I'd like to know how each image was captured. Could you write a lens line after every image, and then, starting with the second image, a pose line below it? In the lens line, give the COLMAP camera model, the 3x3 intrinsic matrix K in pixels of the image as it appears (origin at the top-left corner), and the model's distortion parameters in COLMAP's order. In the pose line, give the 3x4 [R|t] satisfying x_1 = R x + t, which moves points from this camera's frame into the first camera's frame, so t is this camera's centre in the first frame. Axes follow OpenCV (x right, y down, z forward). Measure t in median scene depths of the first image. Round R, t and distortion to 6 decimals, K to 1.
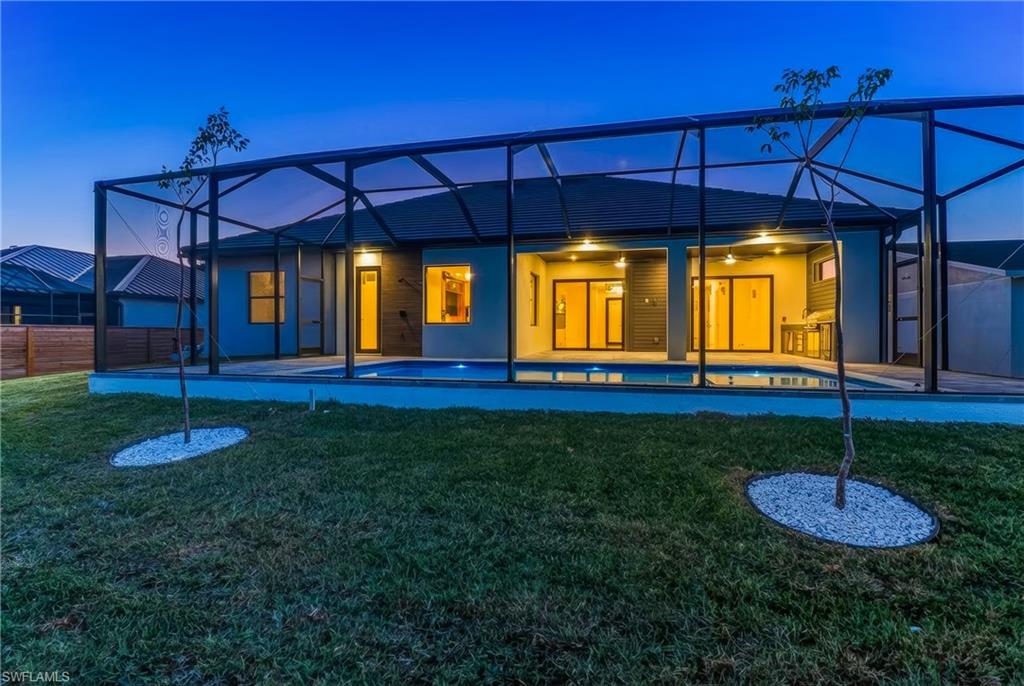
lens RADIAL K [[477.1, 0, 515.2], [0, 477.1, 338.2], [0, 0, 1]] dist [0.037705, -0.000153]
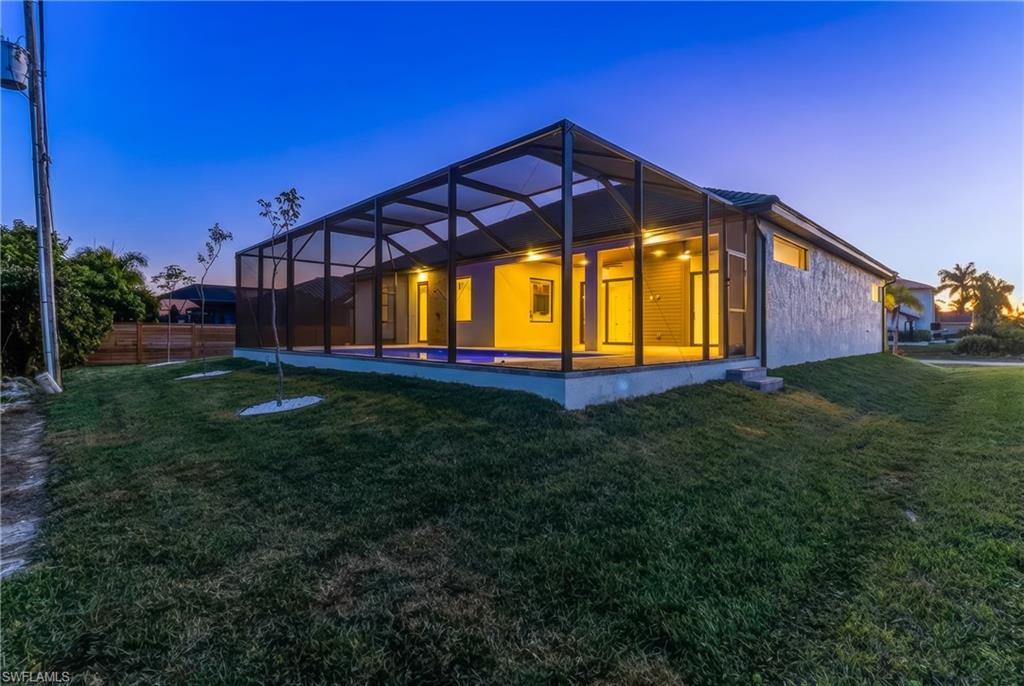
lens RADIAL K [[477.1, 0, 515.2], [0, 477.1, 338.2], [0, 0, 1]] dist [0.037705, -0.000153]
pose [[0.860056, 0.004892, -0.510176, 0.650223], [-0.004332, 0.999988, 0.002286, 0.011978], [0.510181, 0.000244, 0.860067, -0.073631]]
